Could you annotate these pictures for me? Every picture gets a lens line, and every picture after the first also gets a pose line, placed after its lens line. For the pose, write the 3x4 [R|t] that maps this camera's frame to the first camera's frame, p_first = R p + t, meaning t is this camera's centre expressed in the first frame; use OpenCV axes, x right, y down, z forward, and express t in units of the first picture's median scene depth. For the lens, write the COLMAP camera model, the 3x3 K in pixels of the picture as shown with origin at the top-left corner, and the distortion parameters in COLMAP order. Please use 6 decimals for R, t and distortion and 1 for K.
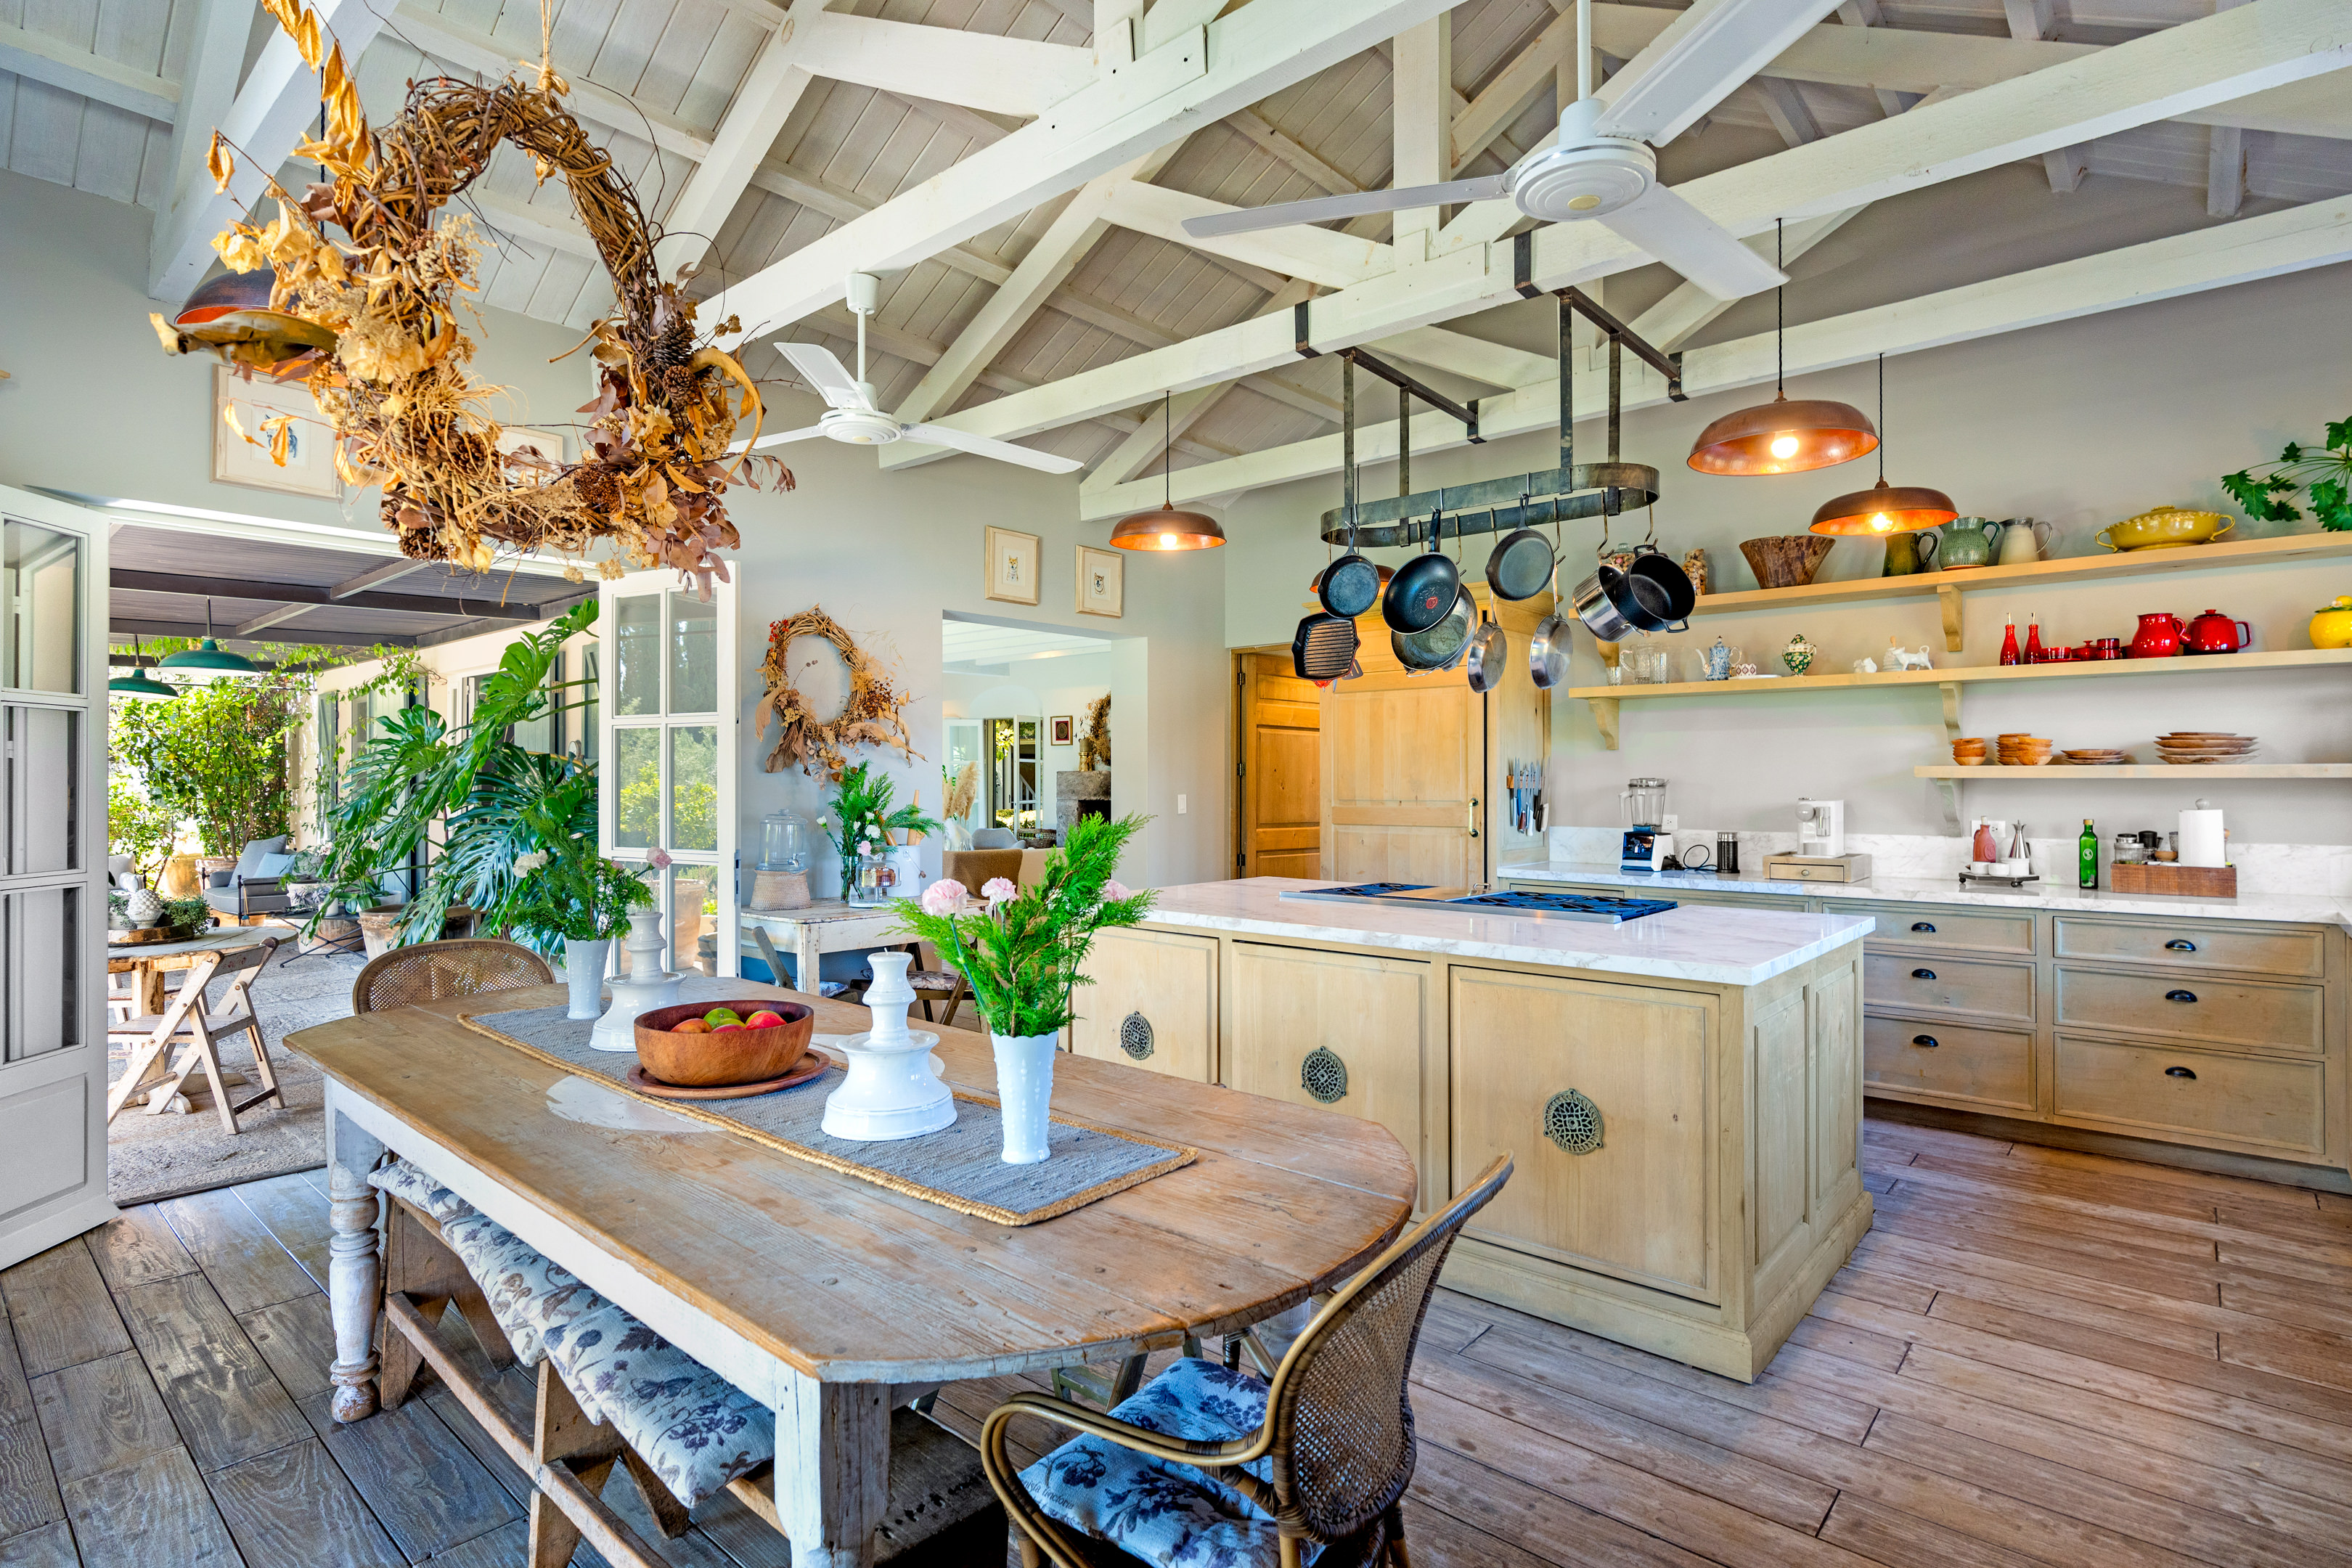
lens RADIAL K [[1161.5, 0, 1169.4], [0, 1161.5, 769.4], [0, 0, 1]] dist [-0.011845, 0.005018]
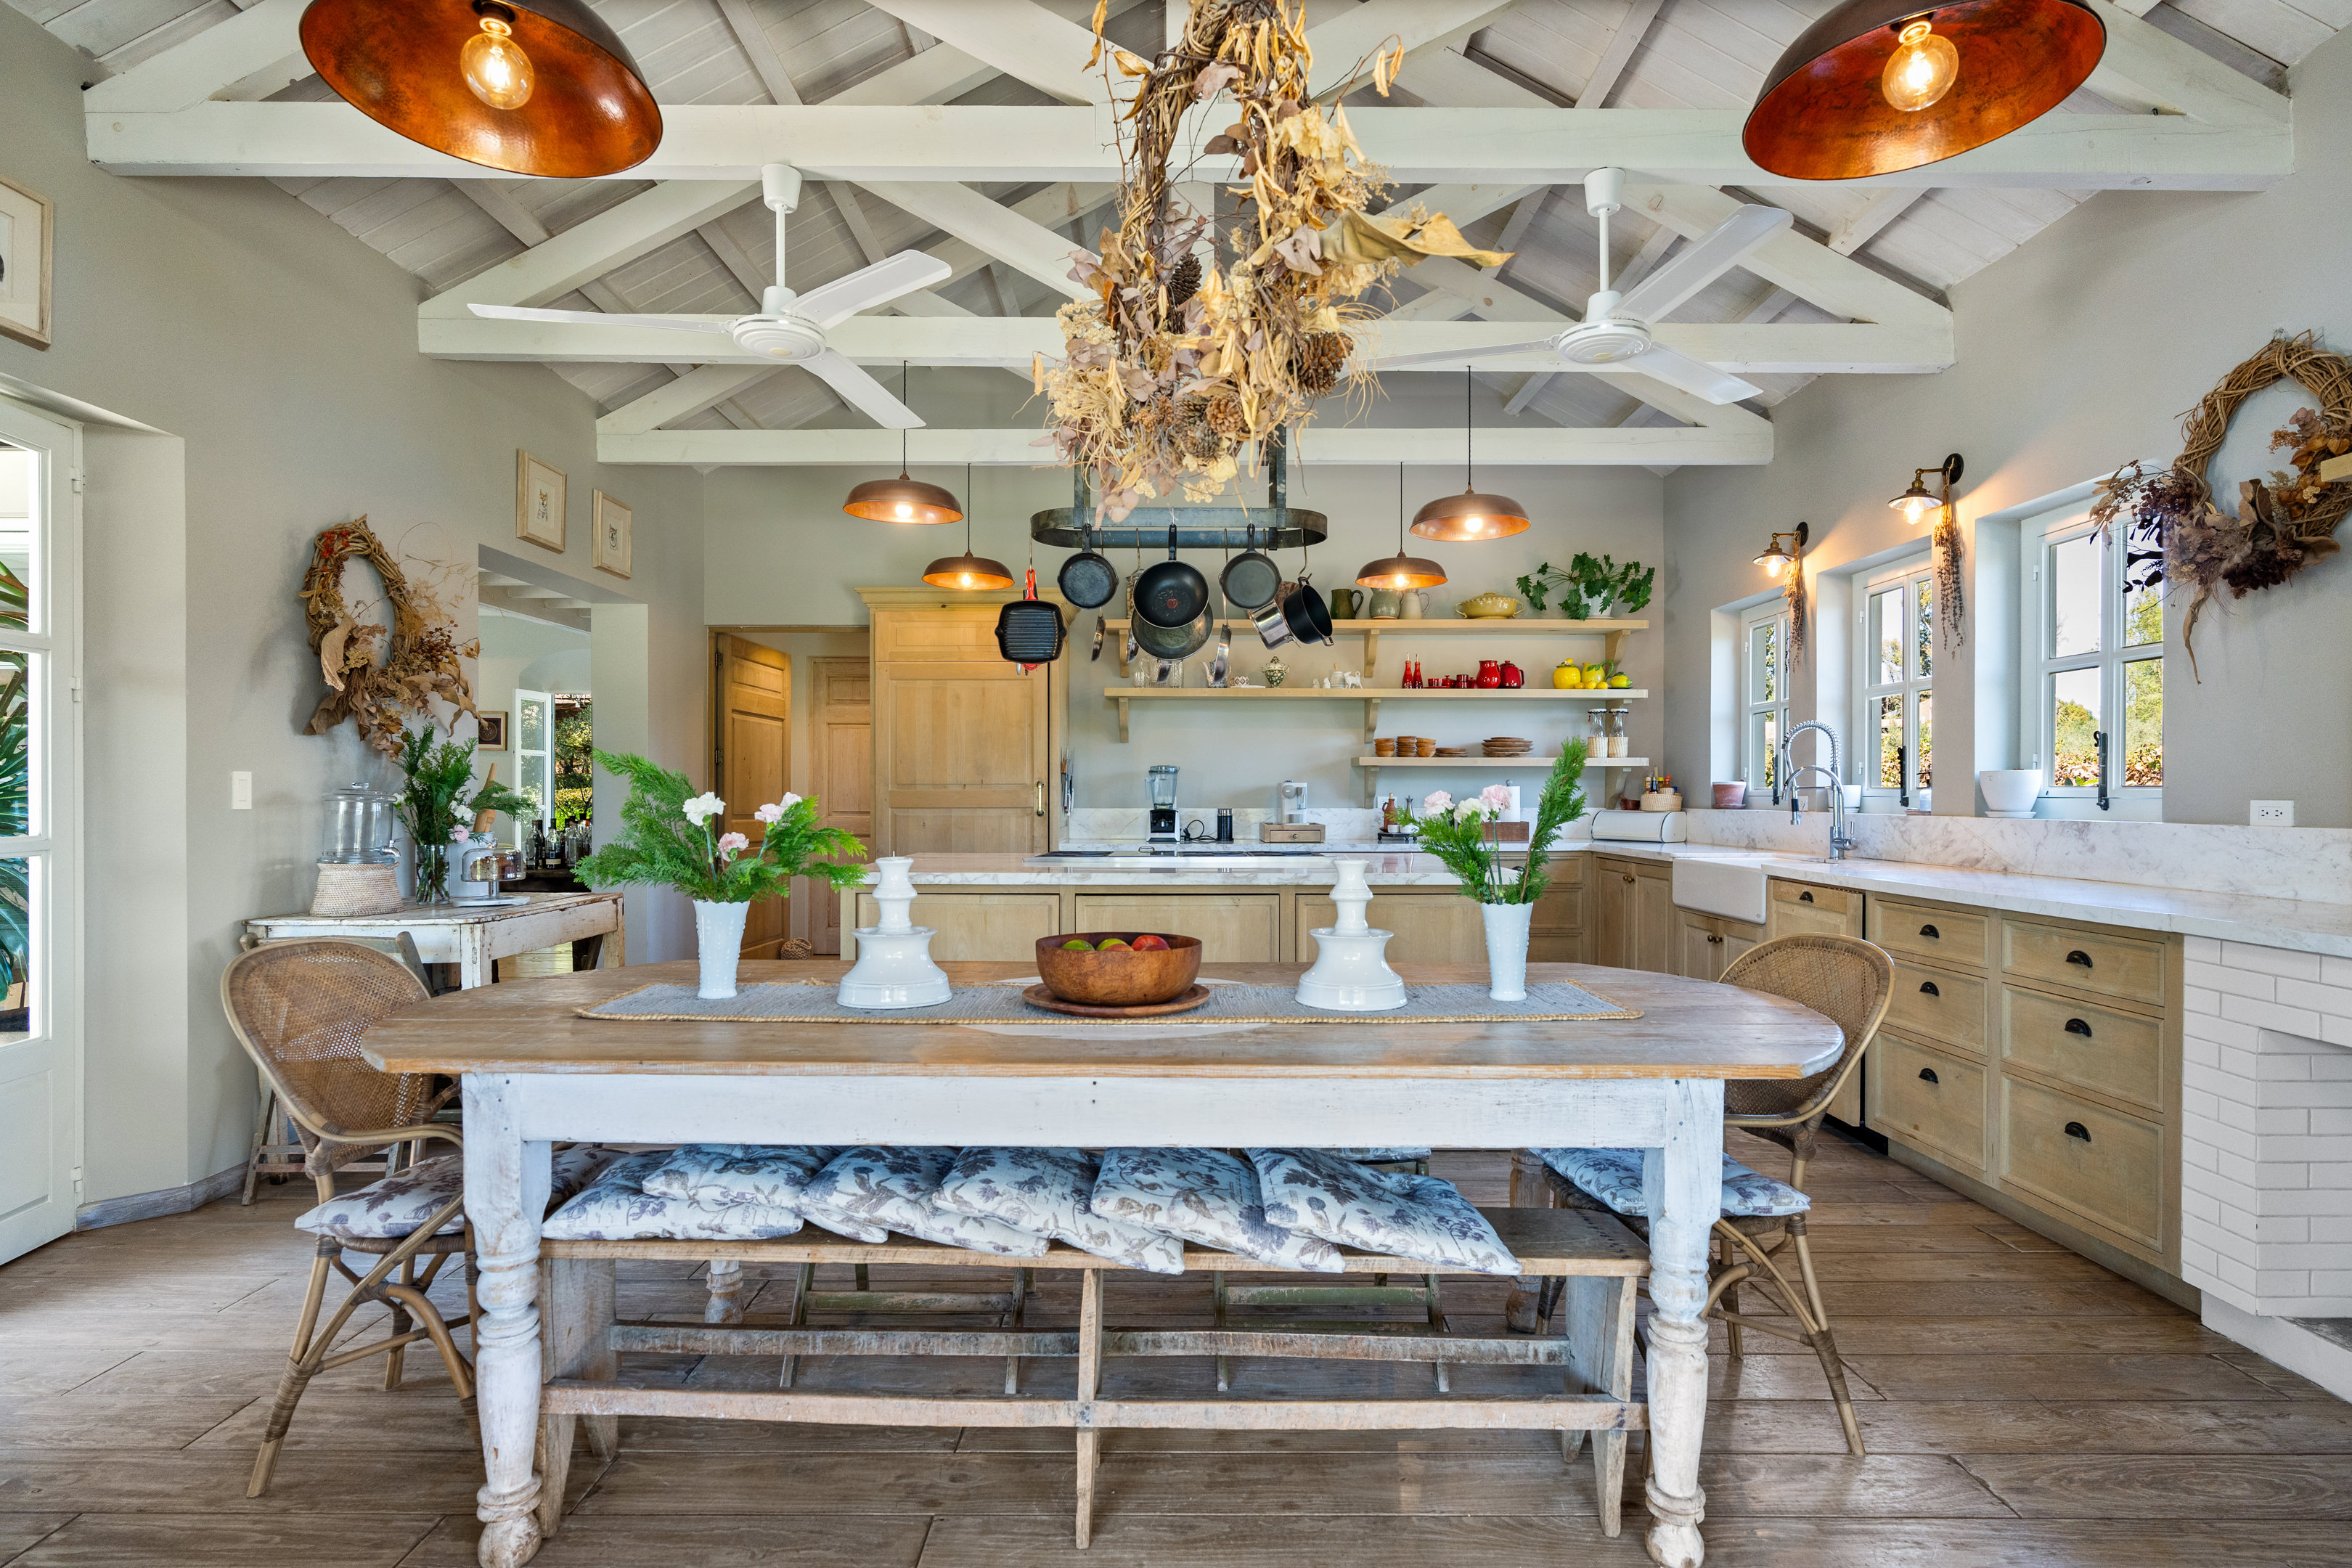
lens RADIAL K [[1161.5, 0, 1173.7], [0, 1161.5, 795.3], [0, 0, 1]] dist [-0.011845, 0.005018]
pose [[0.749091, 0.000717, 0.662467, -0.444754], [-0.007311, 0.999947, 0.007184, 0.034421], [-0.662427, -0.010225, 0.749056, 0.095102]]
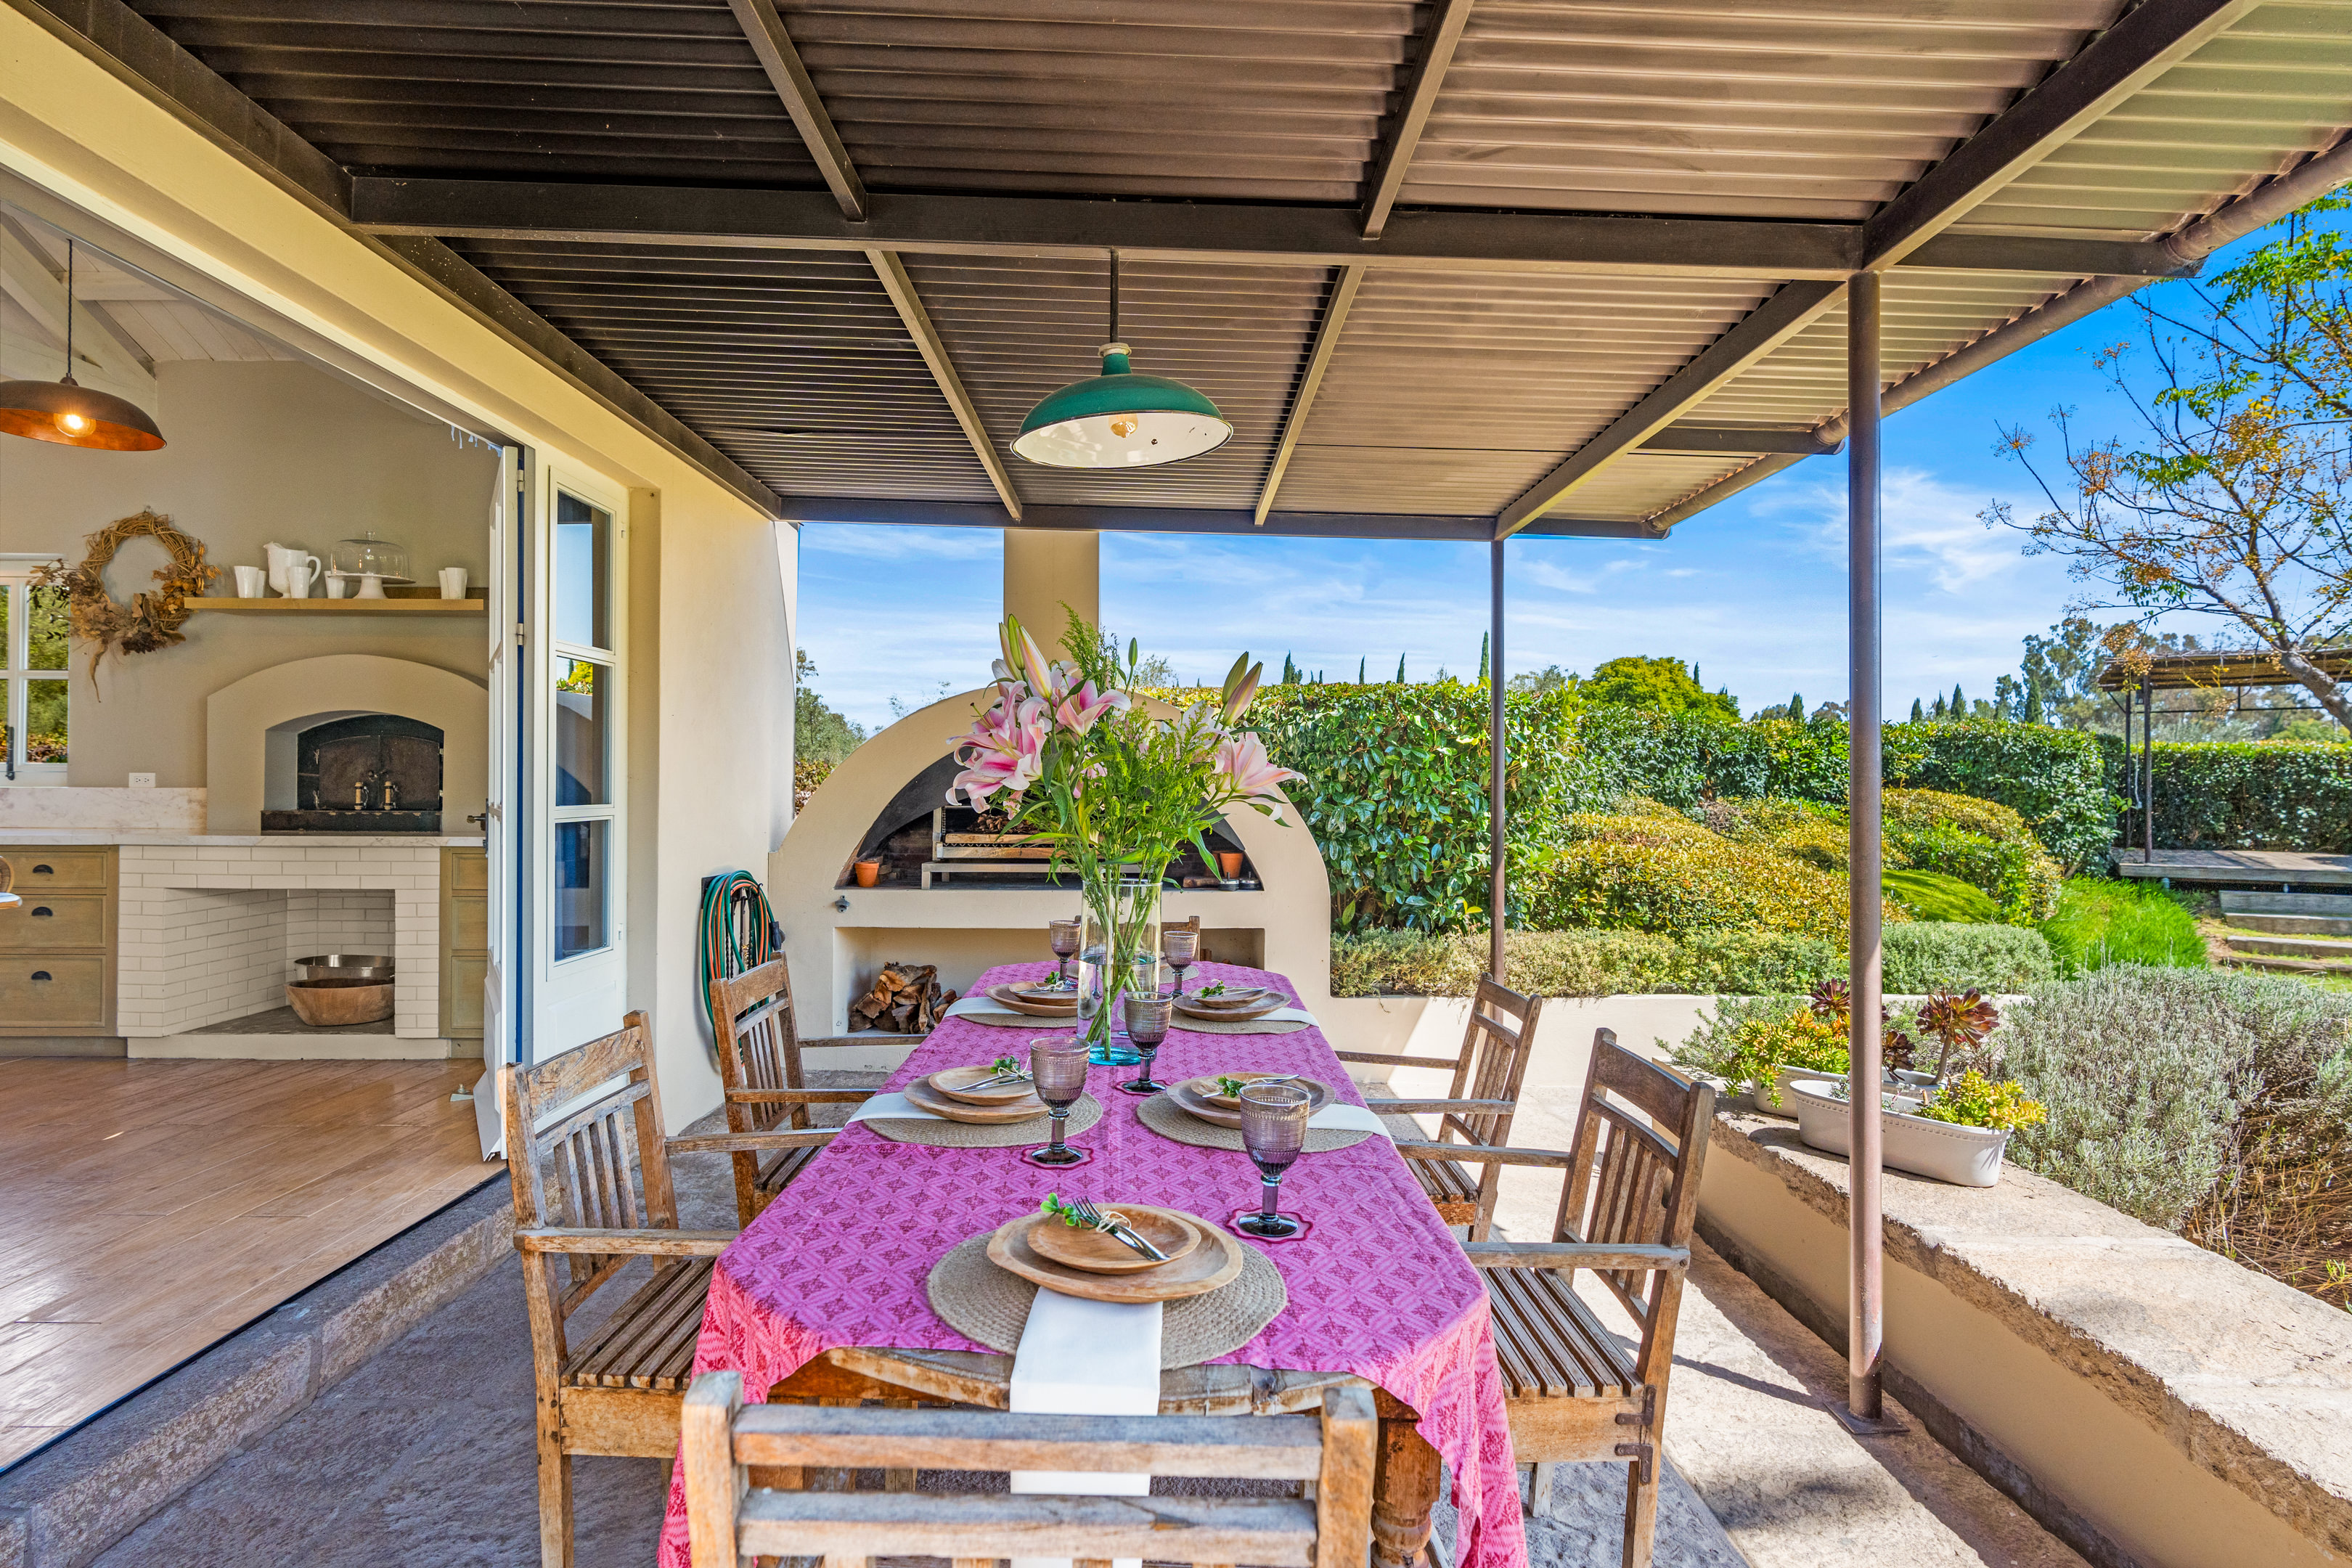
lens RADIAL K [[1161.5, 0, 1184.6], [0, 1161.5, 782.6], [0, 0, 1]] dist [-0.011845, 0.005018]
pose [[-0.680194, -0.000183, 0.733032, -1.247057], [-0.009062, 0.999926, -0.008159, 0.050246], [-0.732976, -0.012192, -0.680145, 0.217412]]
